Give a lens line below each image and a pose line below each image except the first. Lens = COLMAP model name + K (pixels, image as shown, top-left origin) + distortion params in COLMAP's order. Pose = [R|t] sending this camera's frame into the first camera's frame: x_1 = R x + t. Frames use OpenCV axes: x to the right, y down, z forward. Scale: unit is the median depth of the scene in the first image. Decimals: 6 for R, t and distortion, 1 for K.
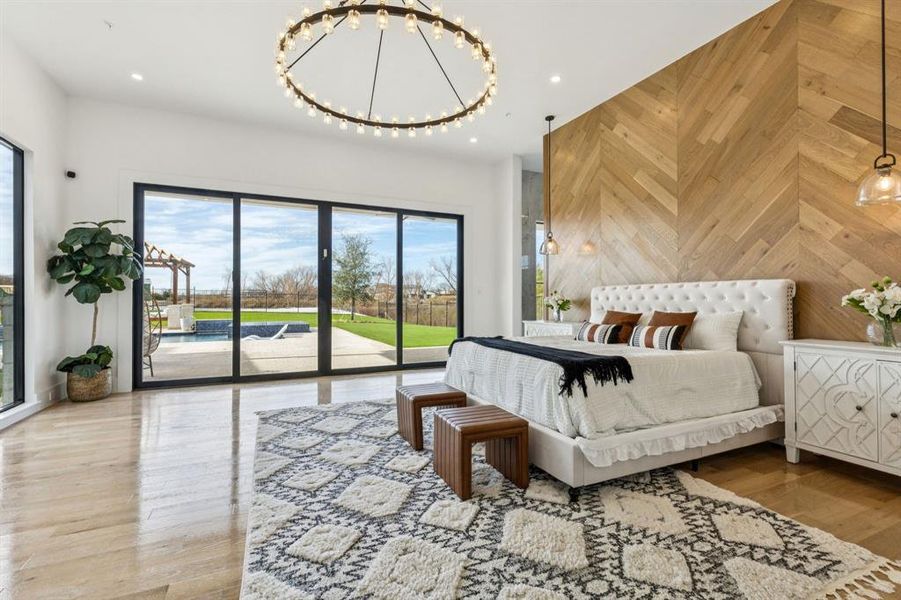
lens RADIAL K [[405.6, 0, 446.9], [0, 405.6, 299.7], [0, 0, 1]] dist [0.007493, -0.002388]
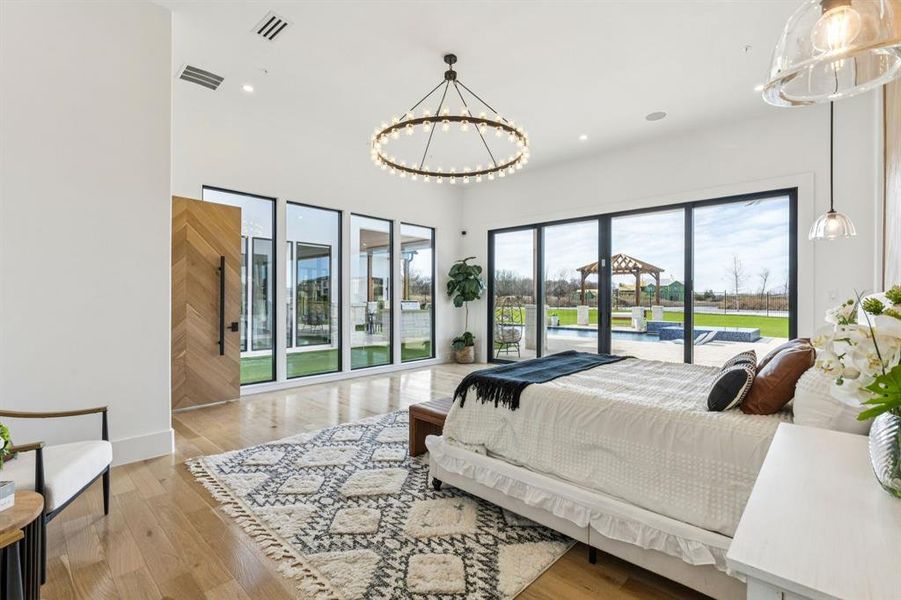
lens RADIAL K [[405.6, 0, 445.6], [0, 405.6, 301.5], [0, 0, 1]] dist [0.007493, -0.002388]
pose [[0.376115, 0.006235, -0.926552, 1.316829], [-0.002680, 0.999980, 0.005641, -0.046557], [0.926569, 0.000361, 0.376124, 0.554258]]
